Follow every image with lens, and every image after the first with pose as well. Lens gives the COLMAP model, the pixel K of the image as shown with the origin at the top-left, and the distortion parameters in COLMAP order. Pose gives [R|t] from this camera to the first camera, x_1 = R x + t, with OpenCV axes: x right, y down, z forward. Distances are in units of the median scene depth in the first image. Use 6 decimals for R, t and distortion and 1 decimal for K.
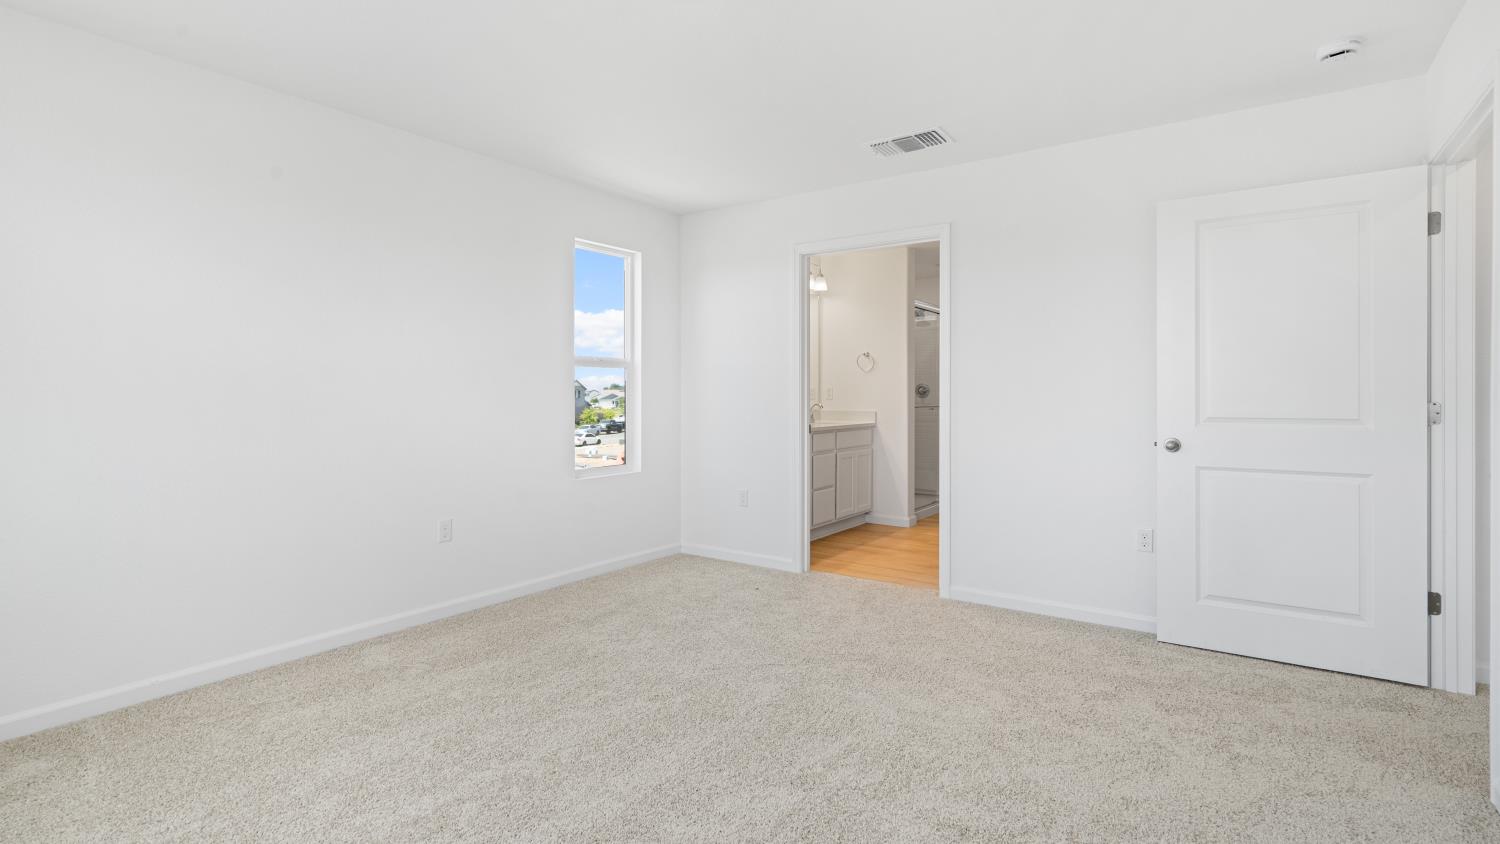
lens RADIAL K [[698.9, 0, 750.0], [0, 698.9, 422.0], [0, 0, 1]] dist [0.000022, -0.000004]
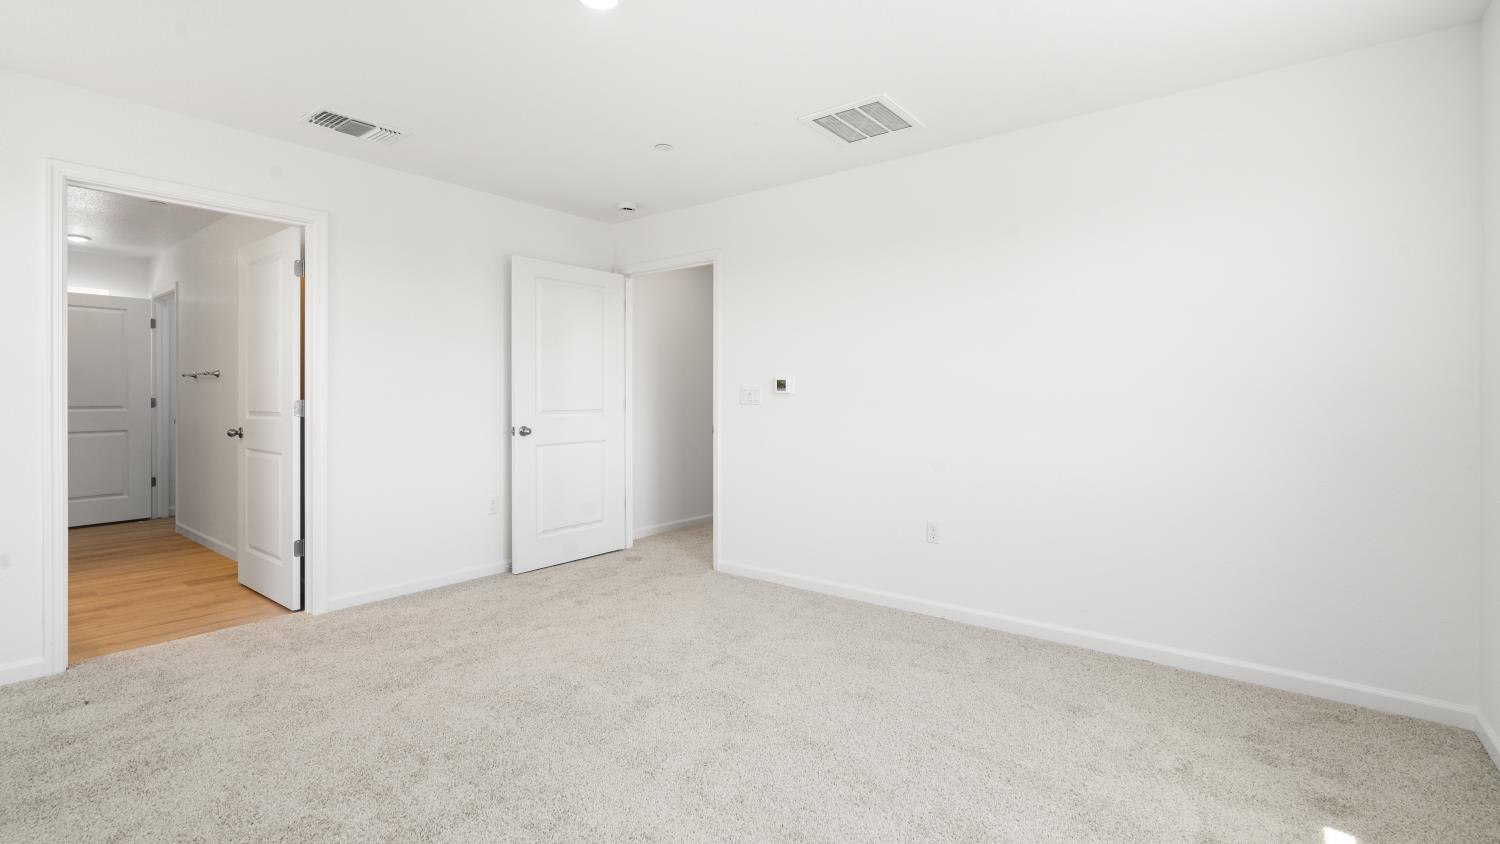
lens RADIAL K [[677.7, 0, 750.0], [0, 677.7, 422.0], [0, 0, 1]] dist [-0.051938, 0.017896]
pose [[0.031670, -0.039840, 0.998704, -0.742161], [0.034710, 0.998646, 0.038737, -0.021526], [-0.998895, 0.033439, 0.033010, 0.504751]]
